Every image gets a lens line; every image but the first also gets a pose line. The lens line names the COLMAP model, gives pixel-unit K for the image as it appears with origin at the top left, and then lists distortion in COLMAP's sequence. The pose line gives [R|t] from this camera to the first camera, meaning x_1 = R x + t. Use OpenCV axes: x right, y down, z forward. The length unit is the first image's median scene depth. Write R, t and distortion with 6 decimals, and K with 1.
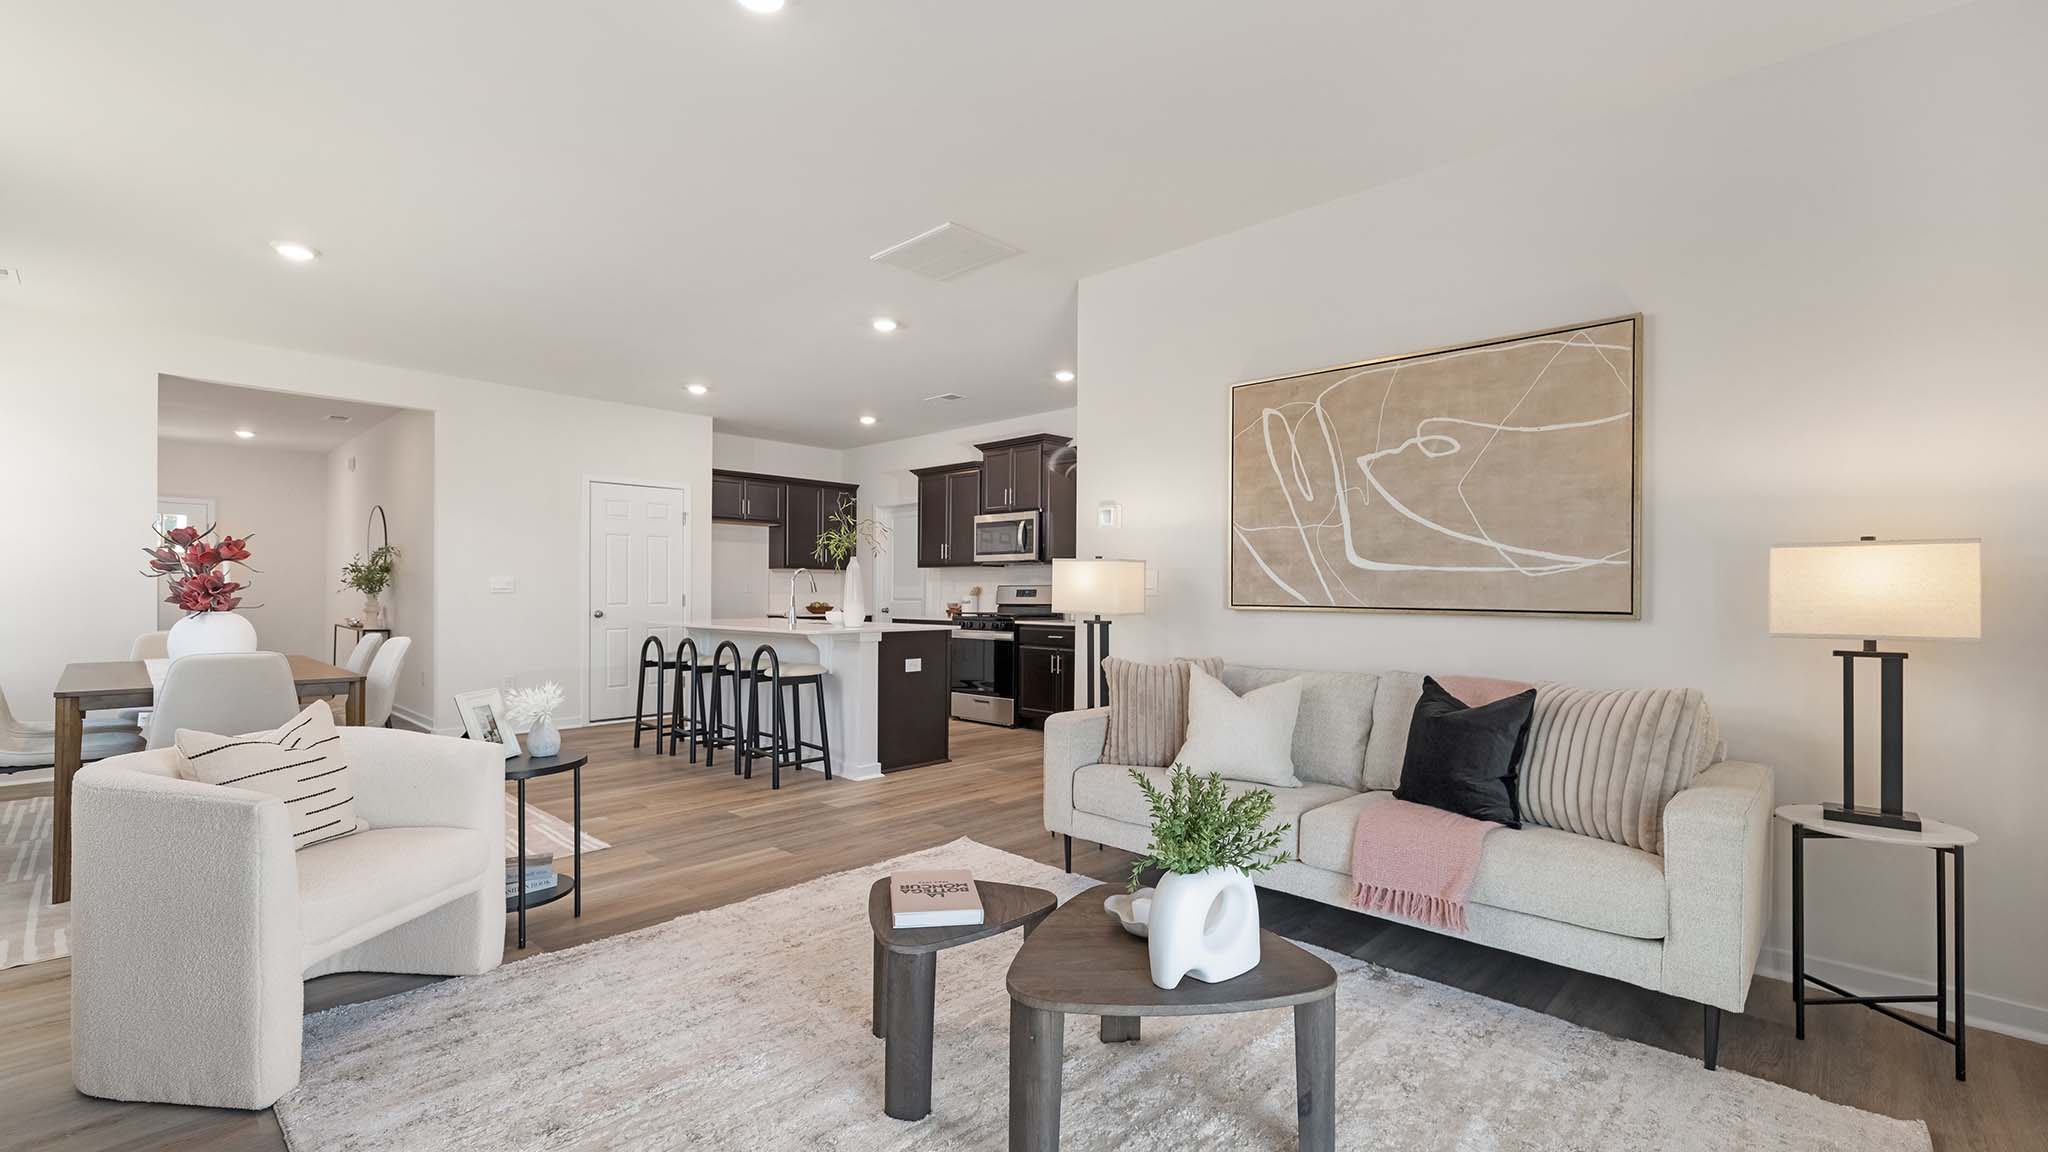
lens RADIAL K [[890.7, 0, 1017.5], [0, 890.7, 582.3], [0, 0, 1]] dist [-0.019784, 0.000427]
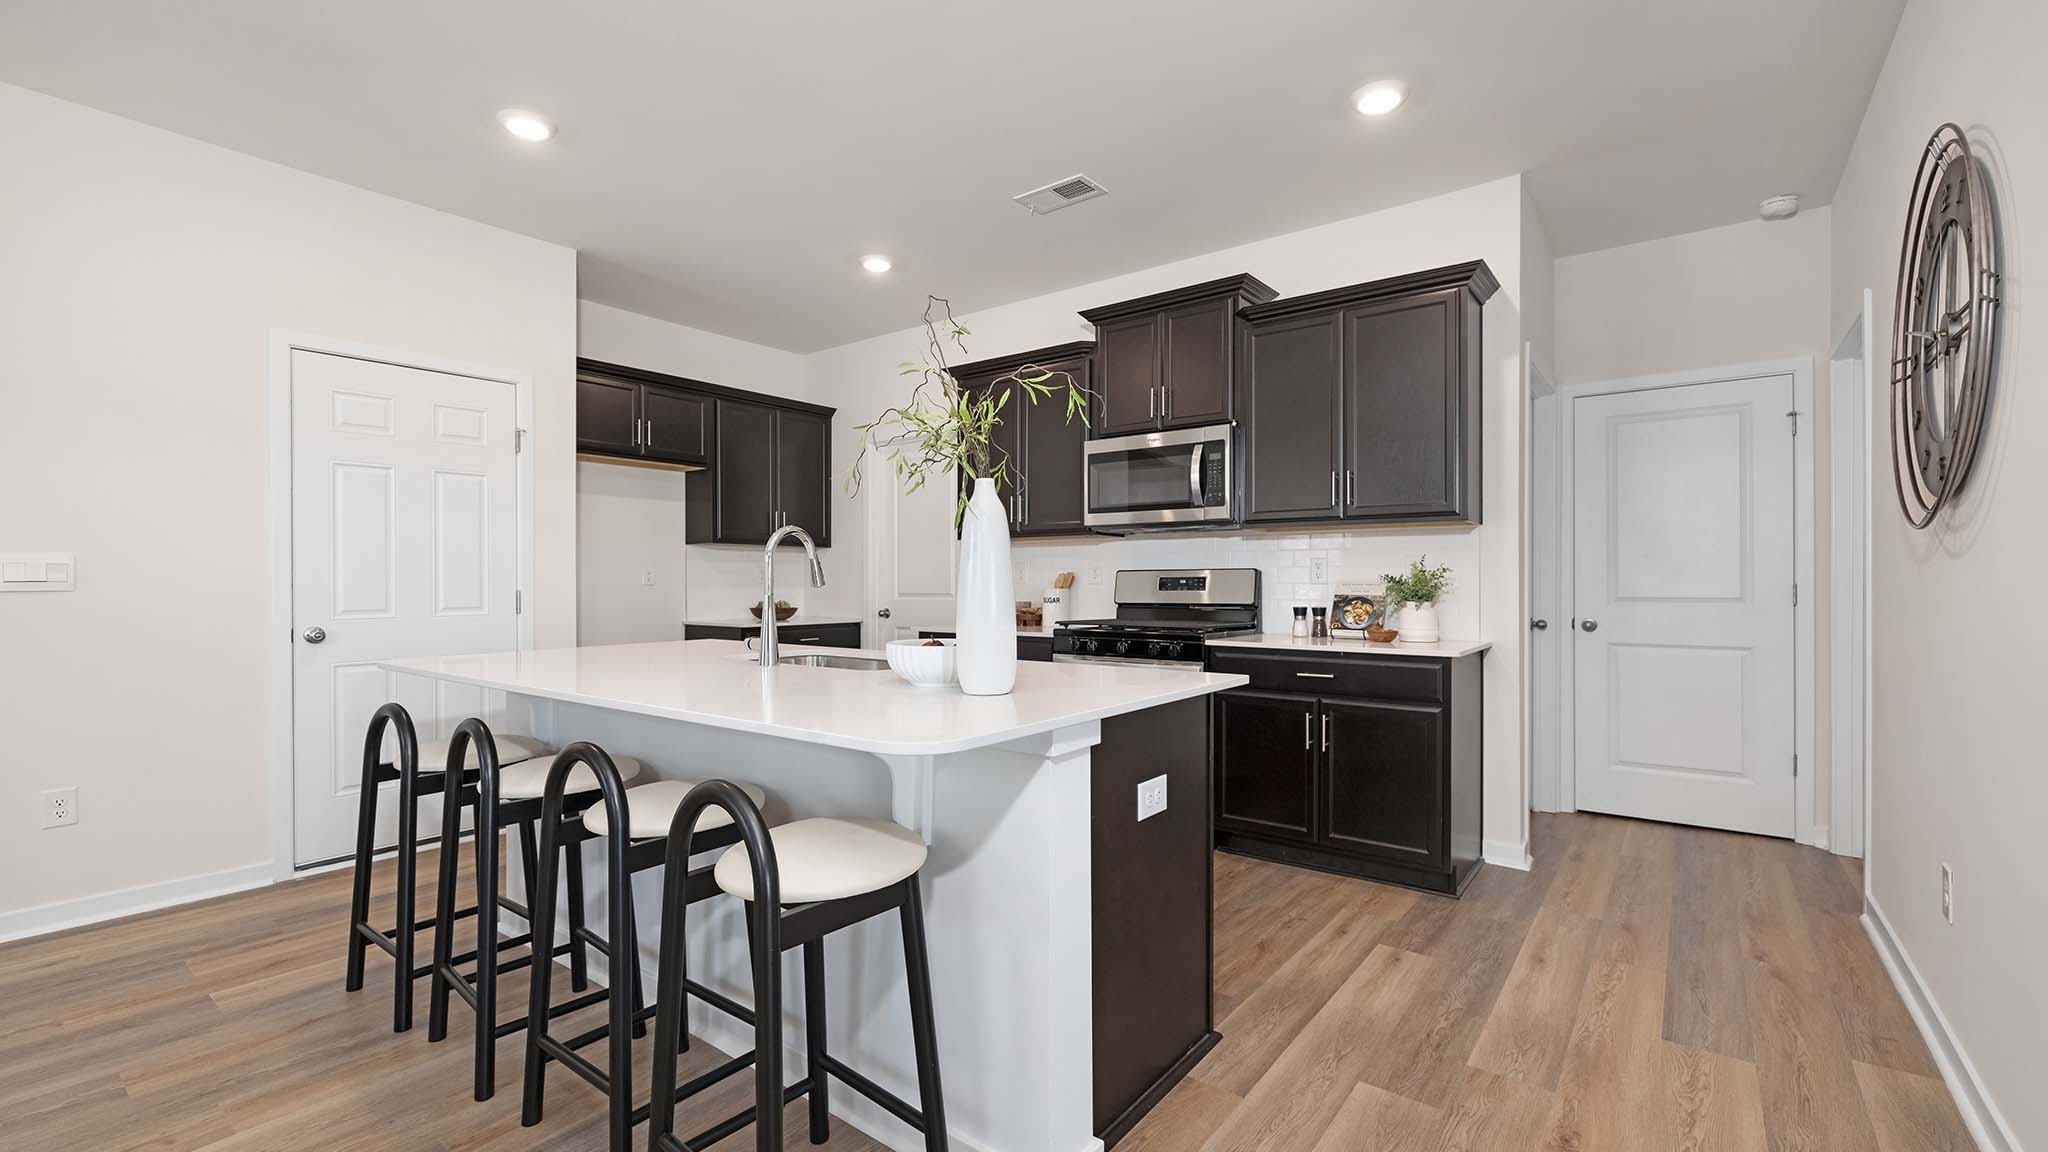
lens RADIAL K [[890.7, 0, 1034.1], [0, 890.7, 582.1], [0, 0, 1]] dist [-0.019784, 0.000427]
pose [[0.993370, -0.007199, 0.114731, -0.141691], [0.006135, 0.999935, 0.009623, 0.005266], [-0.114793, -0.008855, 0.993350, 0.470698]]
